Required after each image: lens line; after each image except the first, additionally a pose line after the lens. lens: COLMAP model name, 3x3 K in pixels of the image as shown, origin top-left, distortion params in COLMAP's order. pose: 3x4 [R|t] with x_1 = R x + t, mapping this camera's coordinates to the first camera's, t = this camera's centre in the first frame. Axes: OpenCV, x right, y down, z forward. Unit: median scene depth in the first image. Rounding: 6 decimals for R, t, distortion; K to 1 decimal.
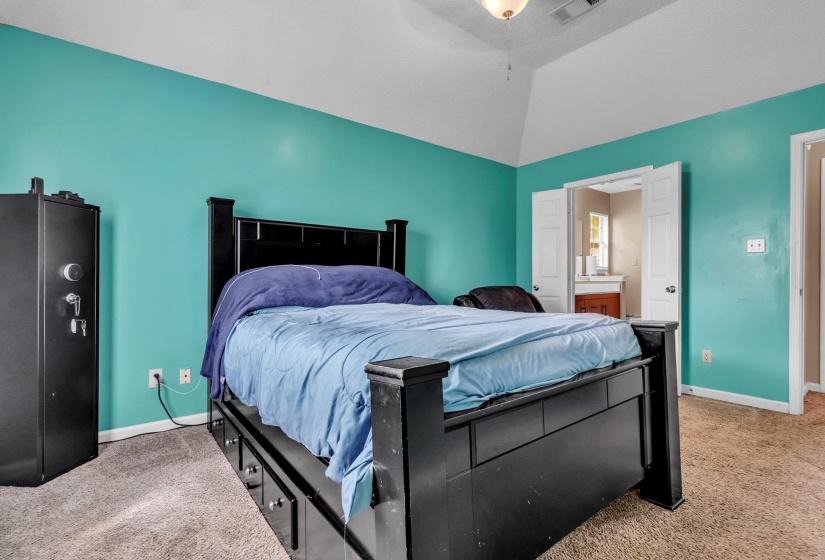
lens RADIAL K [[386.2, 0, 412.5], [0, 386.2, 280.0], [0, 0, 1]] dist [-0.001057, -0.000191]
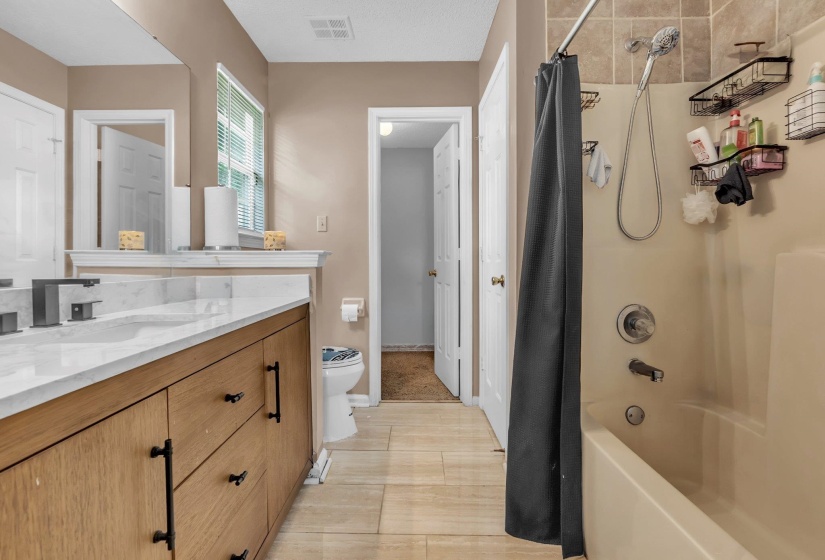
lens RADIAL K [[360.3, 0, 412.5], [0, 360.3, 280.0], [0, 0, 1]] dist [0.001105, 0.000052]
pose [[0.613342, -0.031283, 0.789198, 0.323519], [0.000735, 0.999237, 0.039037, 0.002332], [-0.789817, -0.023363, 0.612897, 0.690916]]
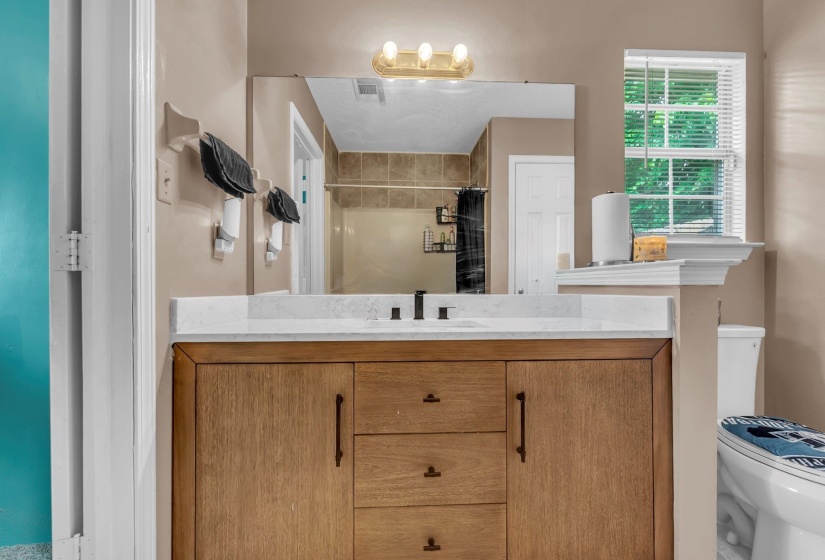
lens RADIAL K [[386.2, 0, 412.5], [0, 386.2, 280.0], [0, 0, 1]] dist [-0.001057, -0.000191]
pose [[0.822219, -0.000855, -0.569171, 0.509040], [-0.004630, 0.999956, -0.008190, 0.002845], [0.569152, 0.009370, 0.822179, 0.685098]]
